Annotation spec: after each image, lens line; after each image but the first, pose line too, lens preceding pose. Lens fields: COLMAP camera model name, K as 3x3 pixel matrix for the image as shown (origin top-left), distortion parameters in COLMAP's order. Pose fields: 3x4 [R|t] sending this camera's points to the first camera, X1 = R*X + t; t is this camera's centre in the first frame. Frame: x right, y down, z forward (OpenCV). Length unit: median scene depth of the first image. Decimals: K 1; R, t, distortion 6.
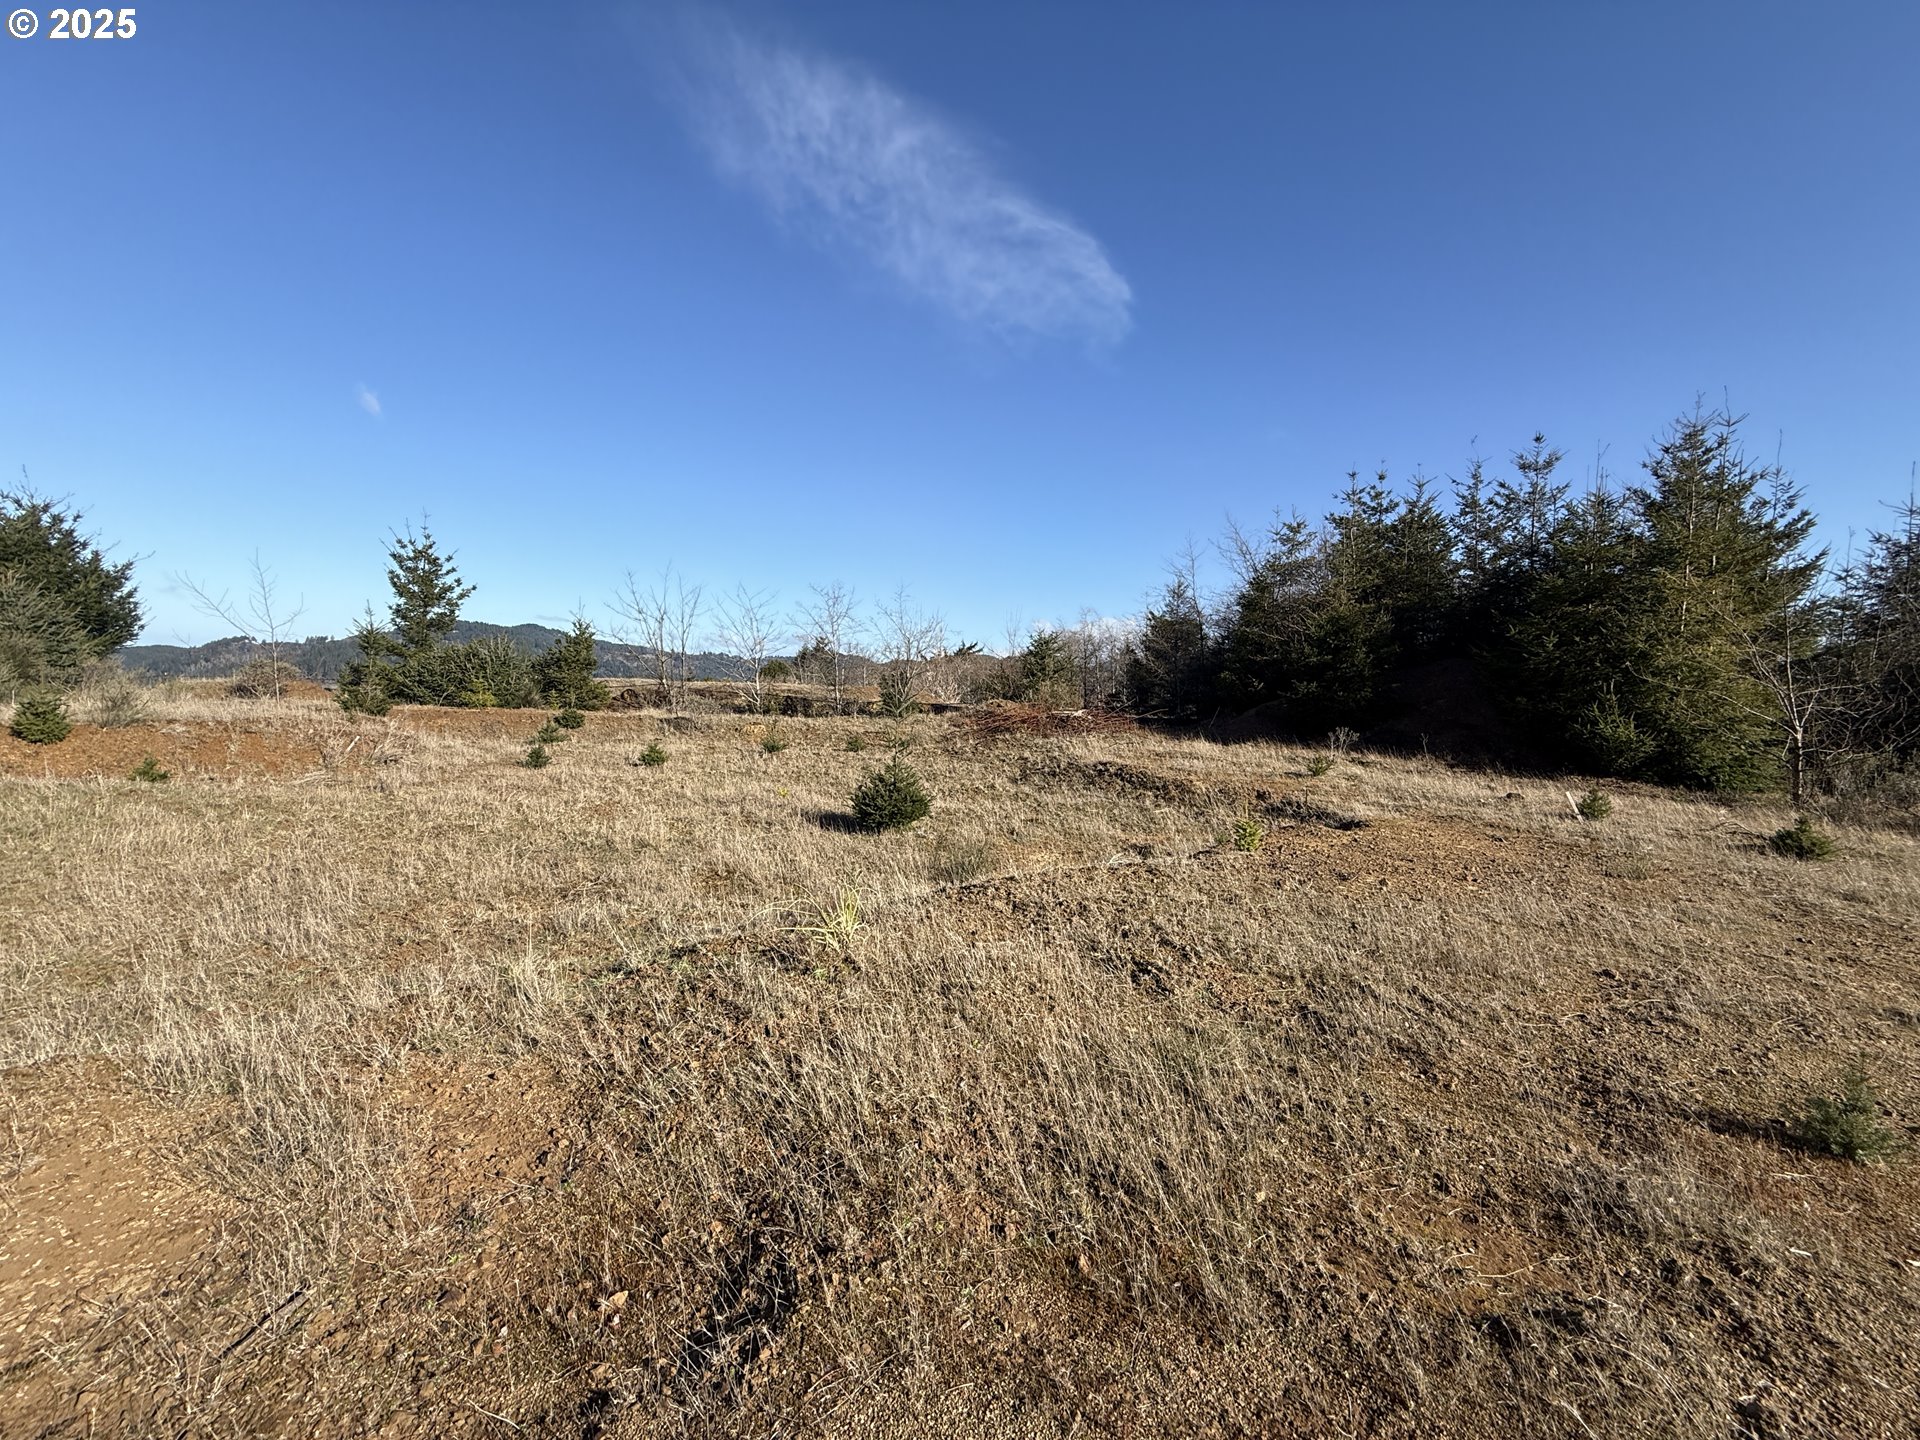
lens RADIAL K [[748.2, 0, 957.8], [0, 748.2, 729.0], [0, 0, 1]] dist [-0.008004, 0.000182]
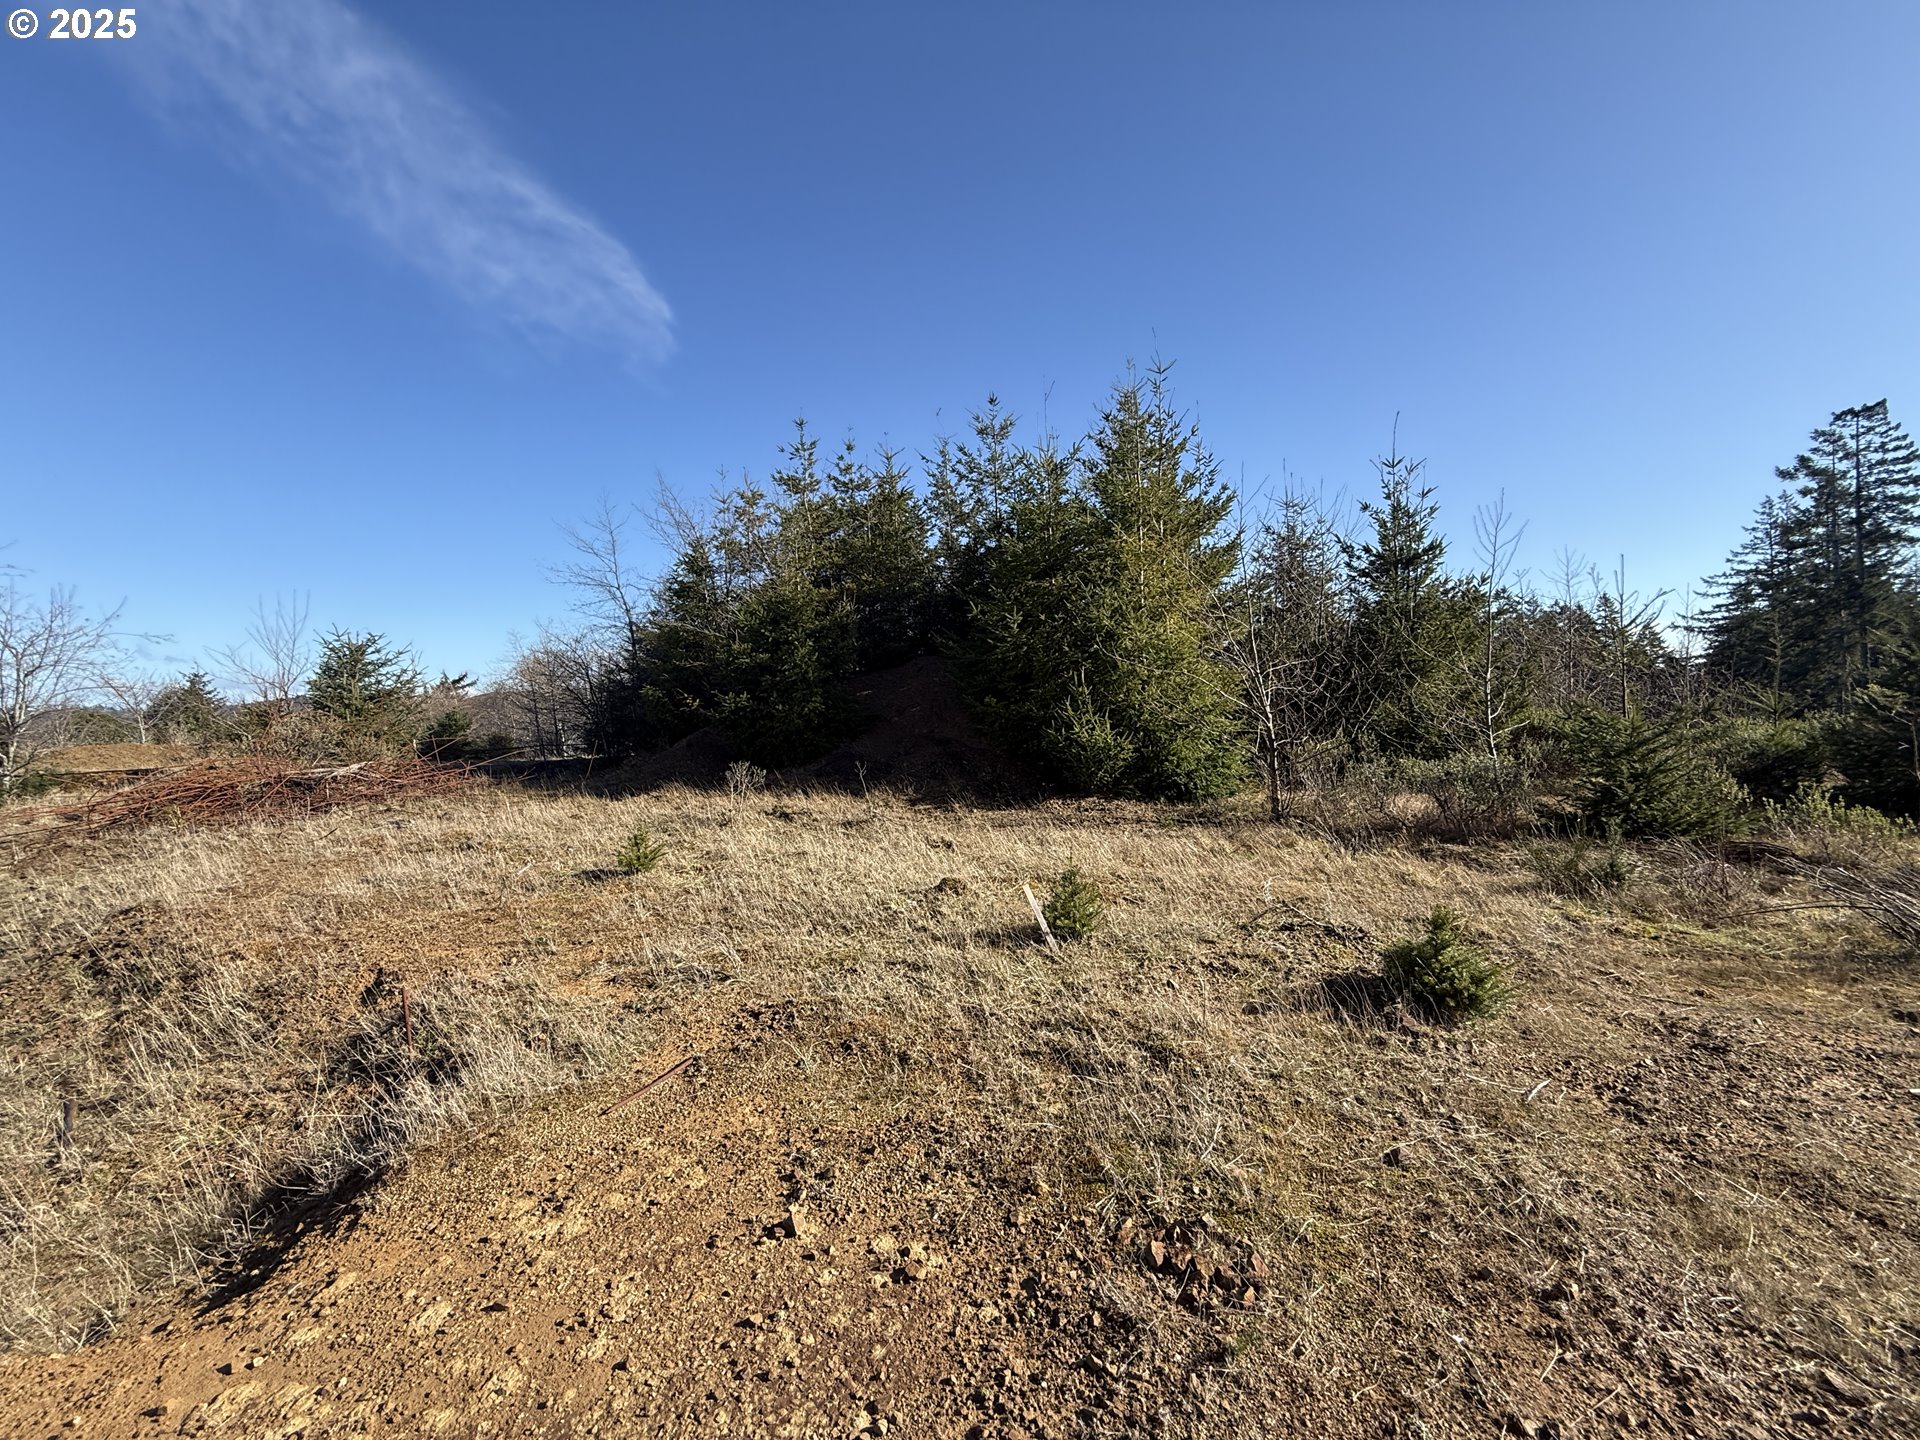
lens RADIAL K [[748.2, 0, 957.8], [0, 748.2, 729.0], [0, 0, 1]] dist [-0.008004, 0.000182]
pose [[0.850379, -0.072210, 0.521192, 0.280928], [0.090333, 0.995867, -0.009412, -0.005981], [-0.518359, 0.055085, 0.853387, 0.317528]]
